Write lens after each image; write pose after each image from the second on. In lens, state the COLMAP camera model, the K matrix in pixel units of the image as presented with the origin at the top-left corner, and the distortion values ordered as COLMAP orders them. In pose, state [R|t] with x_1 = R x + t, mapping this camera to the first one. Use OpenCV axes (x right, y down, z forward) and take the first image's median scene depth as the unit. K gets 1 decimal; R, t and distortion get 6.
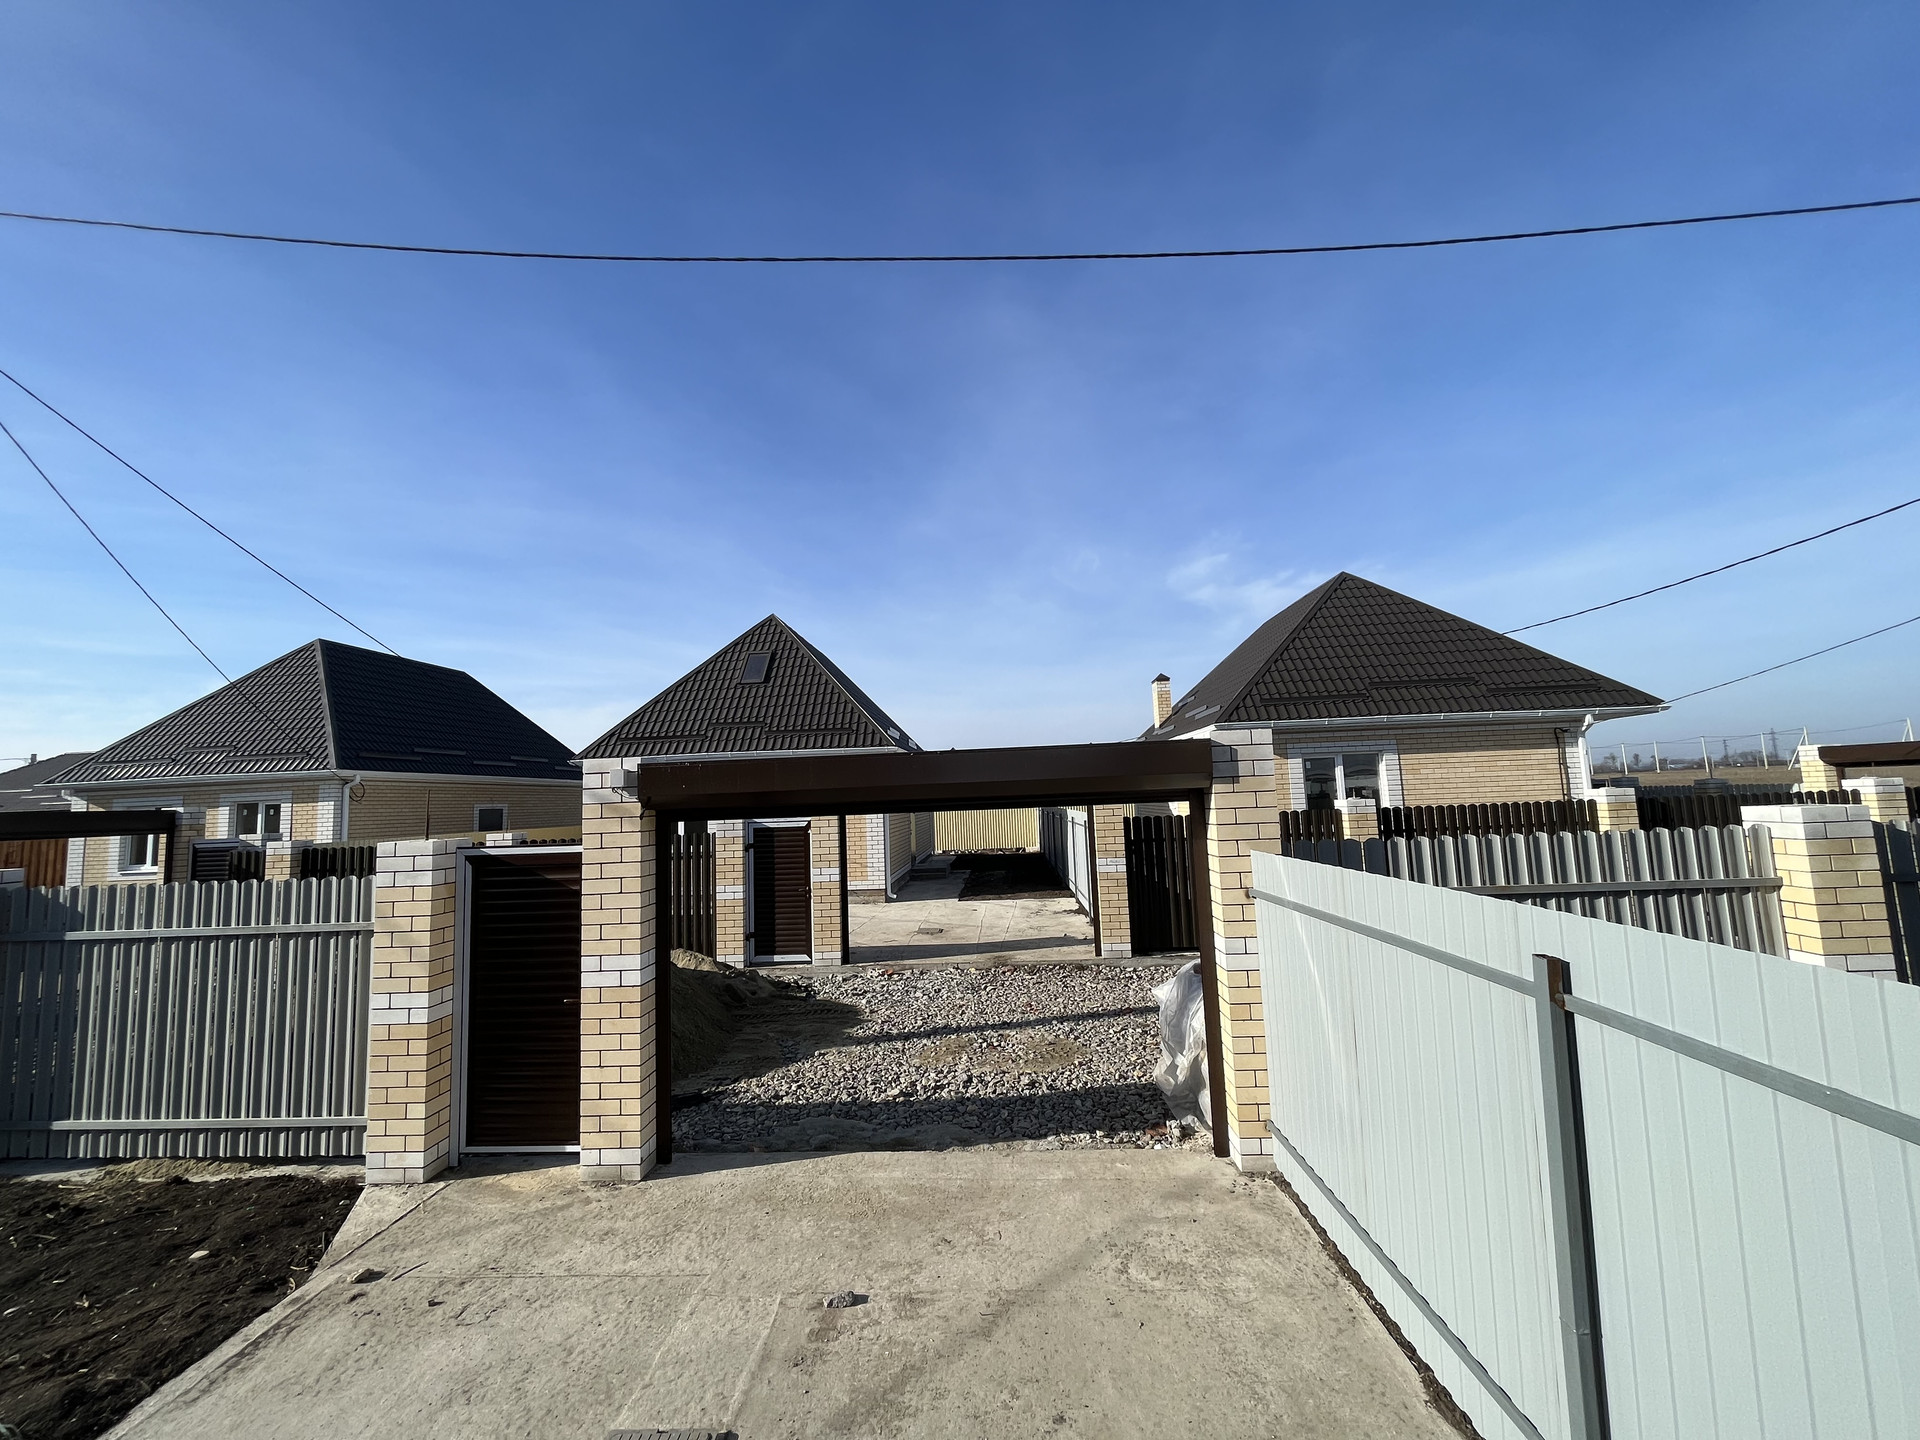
lens RADIAL K [[764.2, 0, 960.1], [0, 764.2, 716.8], [0, 0, 1]] dist [-0.003505, -0.000014]
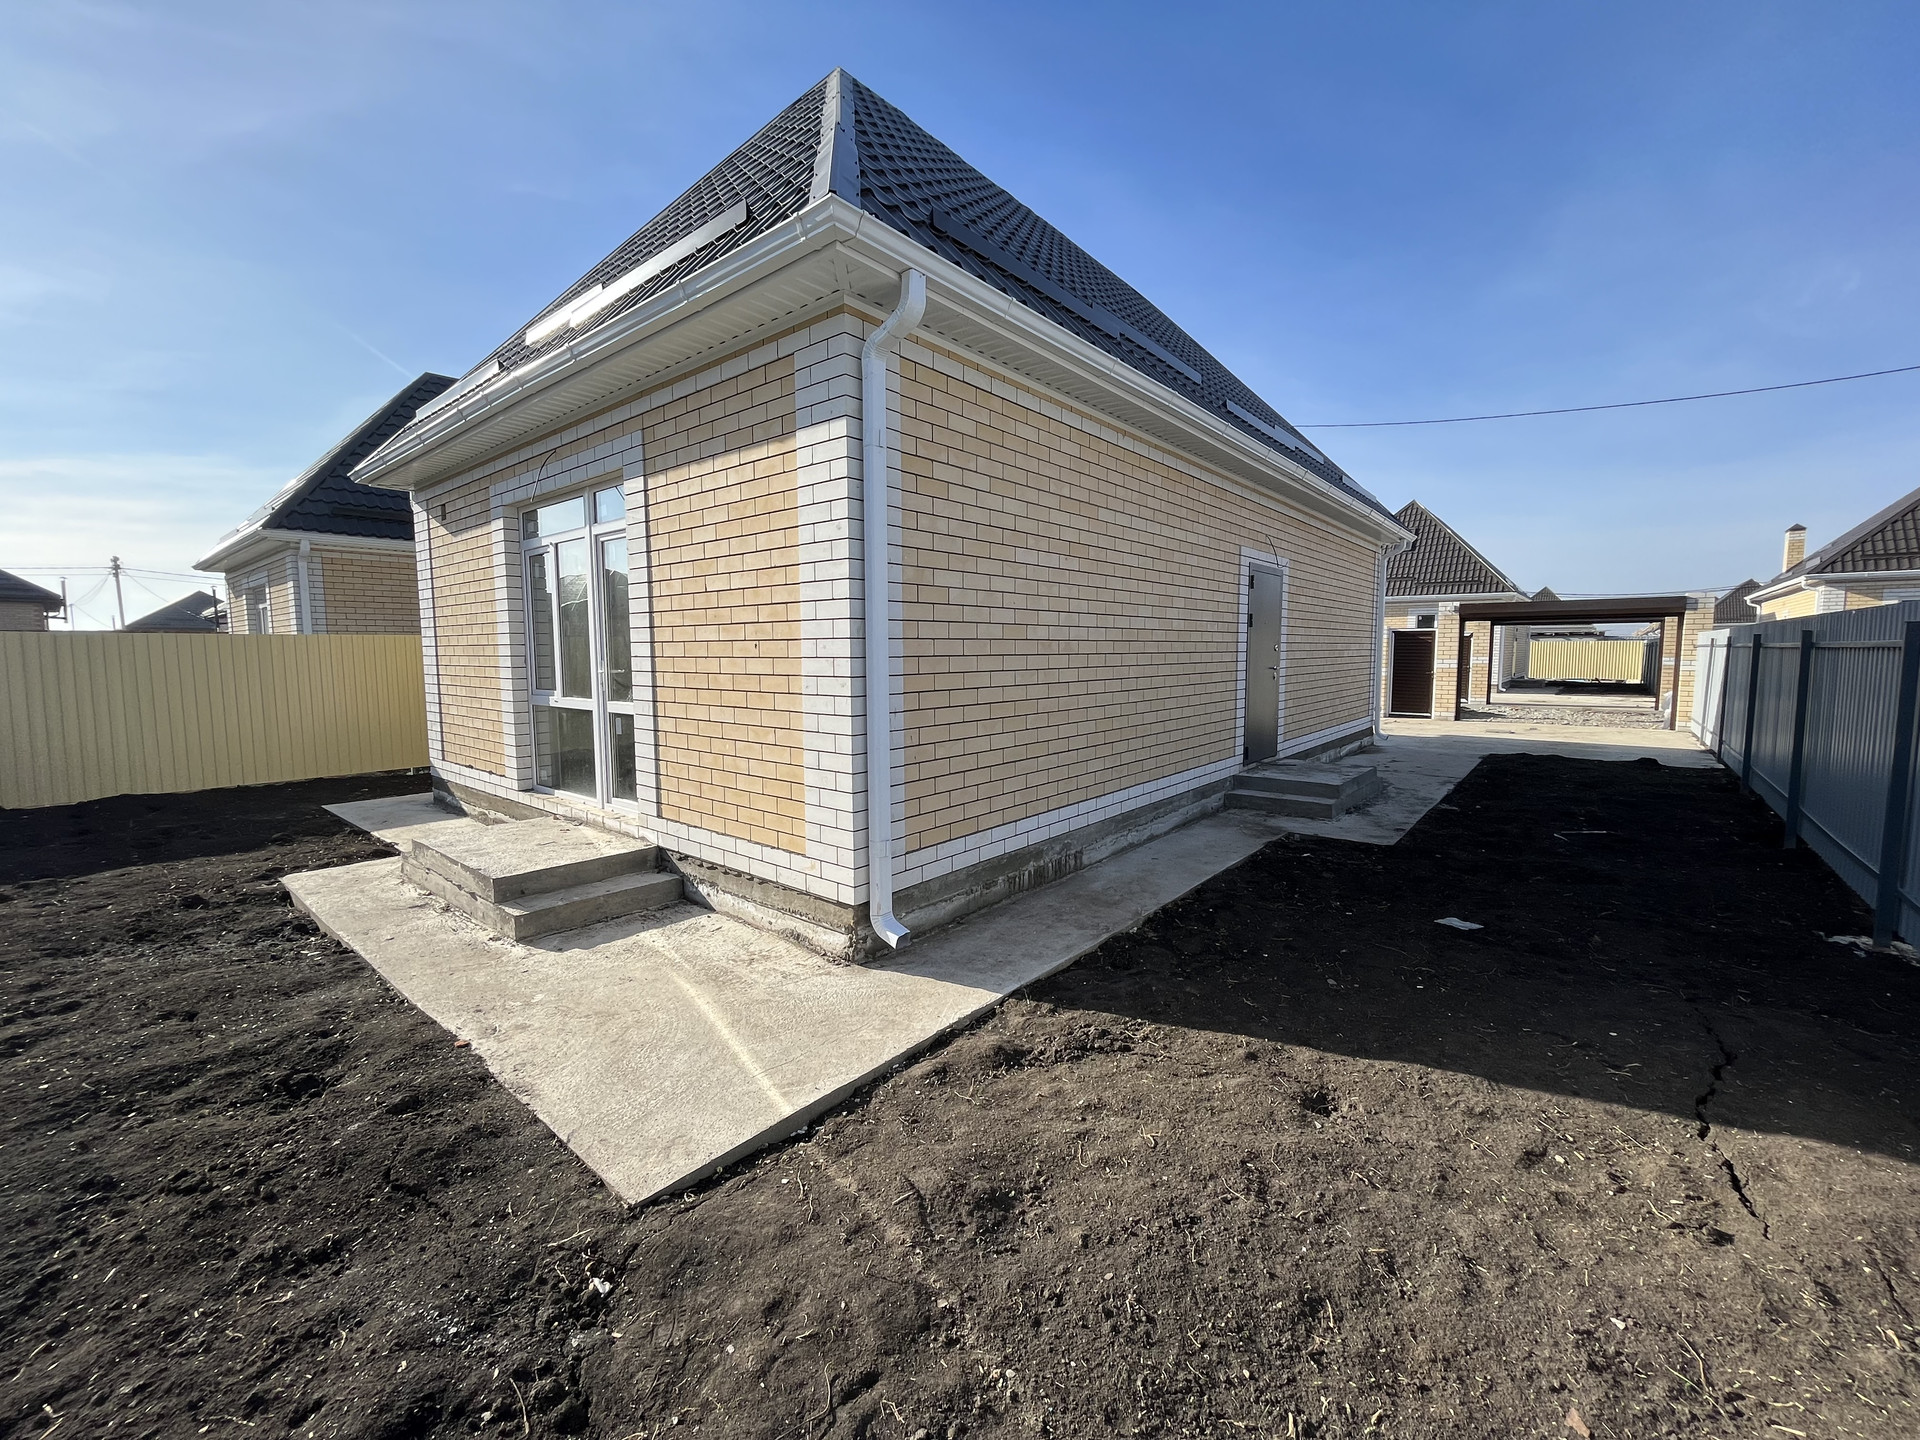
lens RADIAL K [[764.2, 0, 983.8], [0, 764.2, 705.3], [0, 0, 1]] dist [-0.003505, -0.000014]
pose [[0.803874, 0.077874, -0.589679, -0.037151], [0.036341, 0.983110, 0.179373, -0.080575], [0.593688, -0.165623, 0.787467, -1.340193]]
